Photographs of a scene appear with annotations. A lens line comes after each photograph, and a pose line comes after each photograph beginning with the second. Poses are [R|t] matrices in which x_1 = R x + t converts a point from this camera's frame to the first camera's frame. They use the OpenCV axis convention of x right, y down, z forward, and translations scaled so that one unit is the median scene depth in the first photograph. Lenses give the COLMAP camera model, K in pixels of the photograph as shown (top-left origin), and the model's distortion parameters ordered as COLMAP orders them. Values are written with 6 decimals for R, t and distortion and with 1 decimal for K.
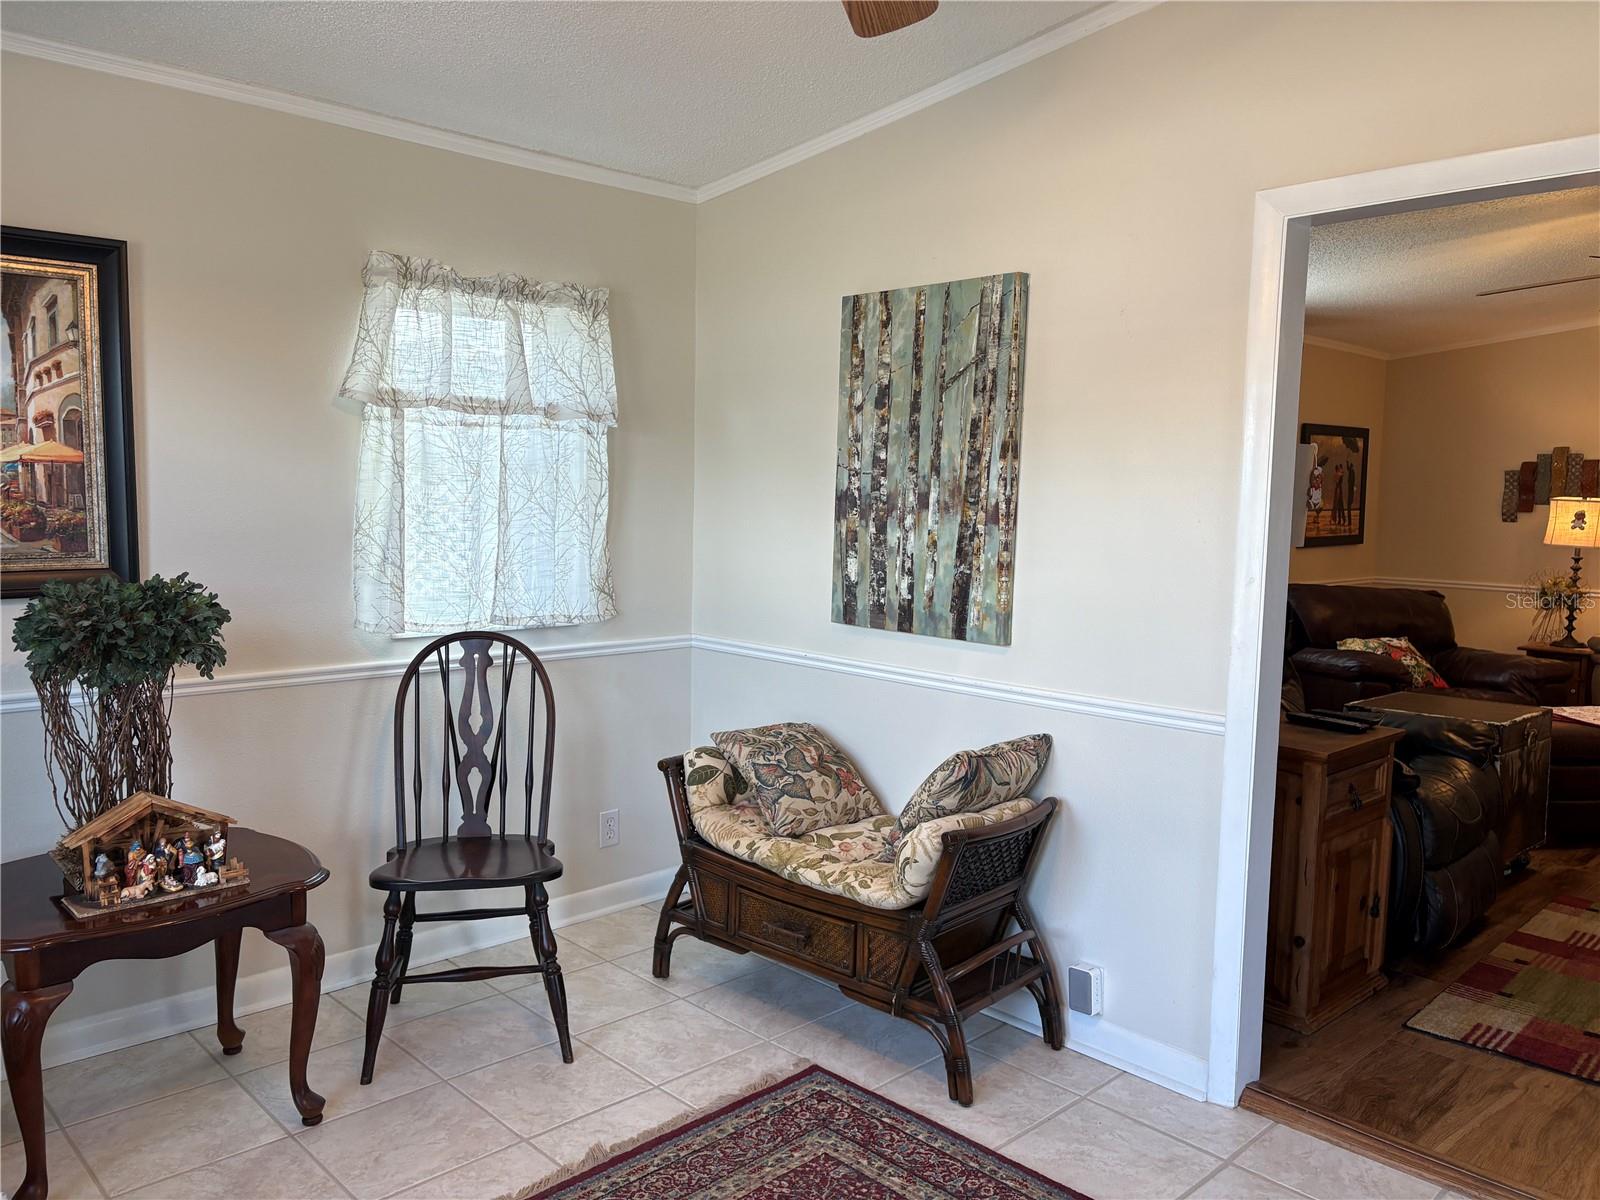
lens RADIAL K [[1198.2, 0, 801.1], [0, 1198.2, 610.5], [0, 0, 1]] dist [0.096181, -0.108375]
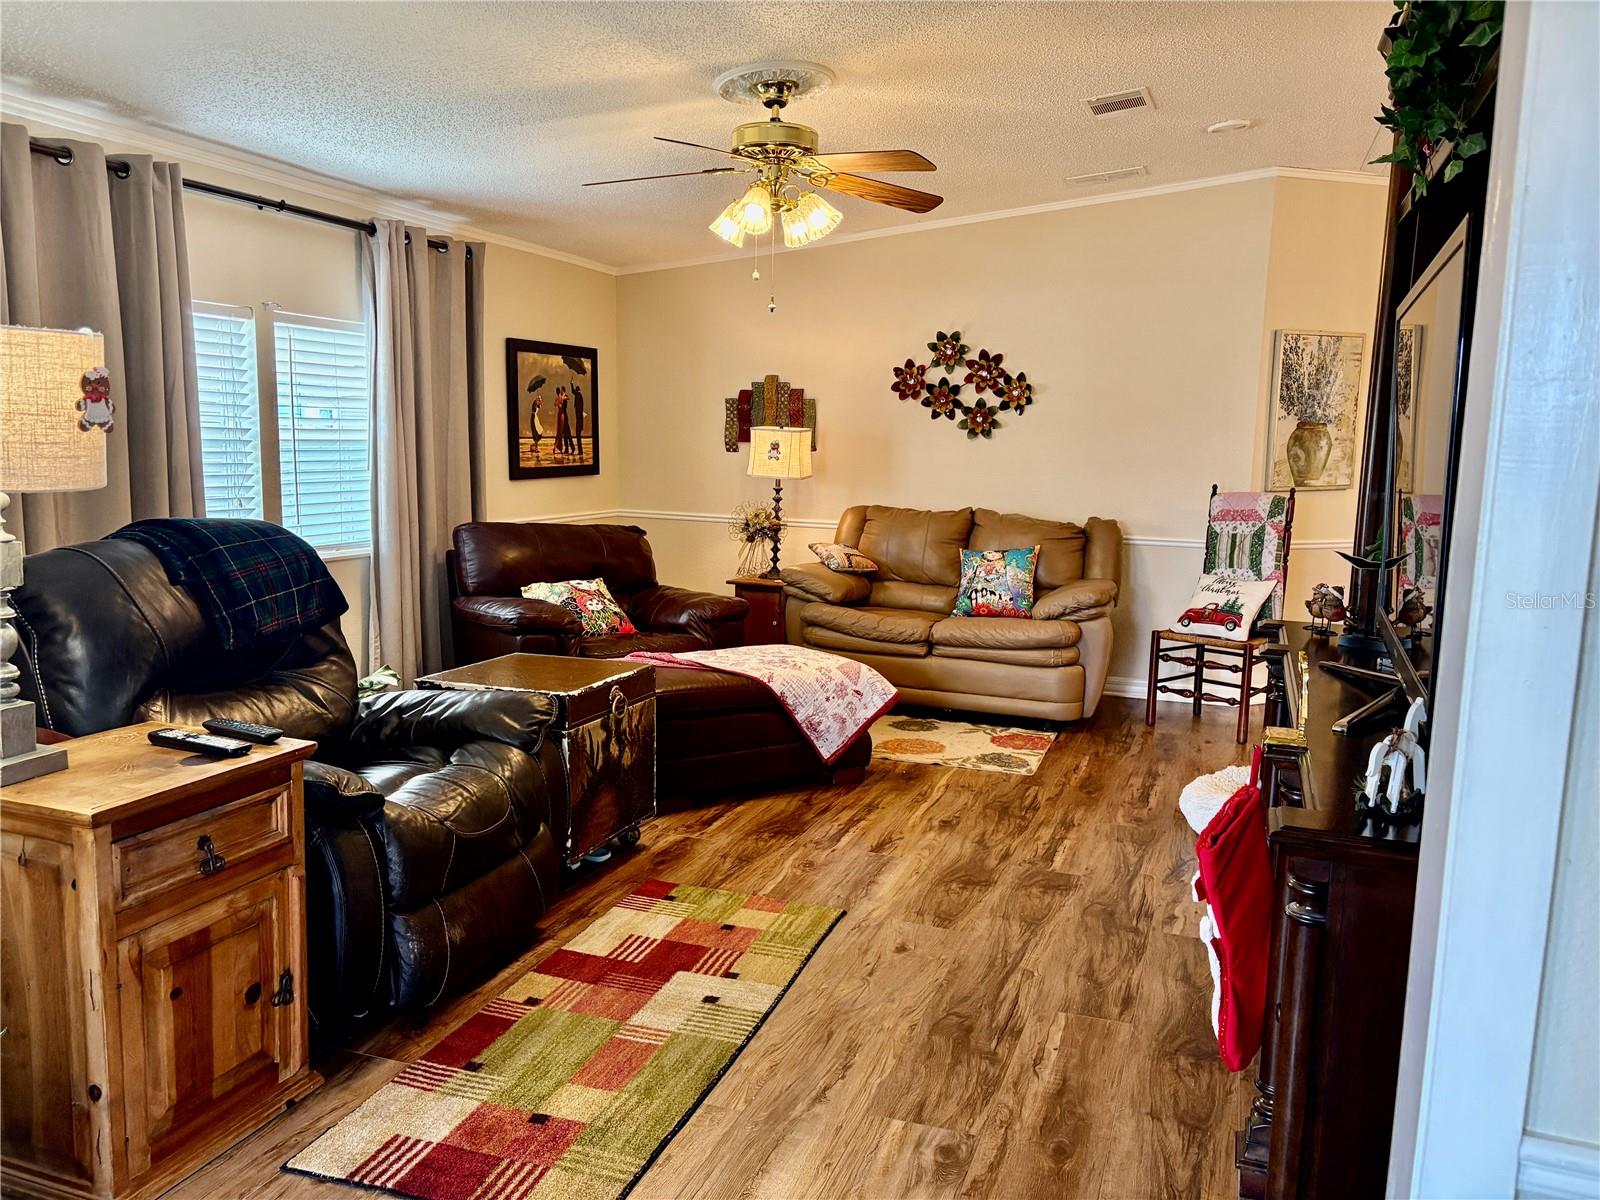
lens RADIAL K [[1198.2, 0, 801.1], [0, 1198.2, 610.5], [0, 0, 1]] dist [0.096181, -0.108375]
pose [[0.897238, -0.058261, 0.437688, 0.324243], [0.031978, 0.997228, 0.067190, -0.013473], [-0.440389, -0.046289, 0.896613, 0.171608]]
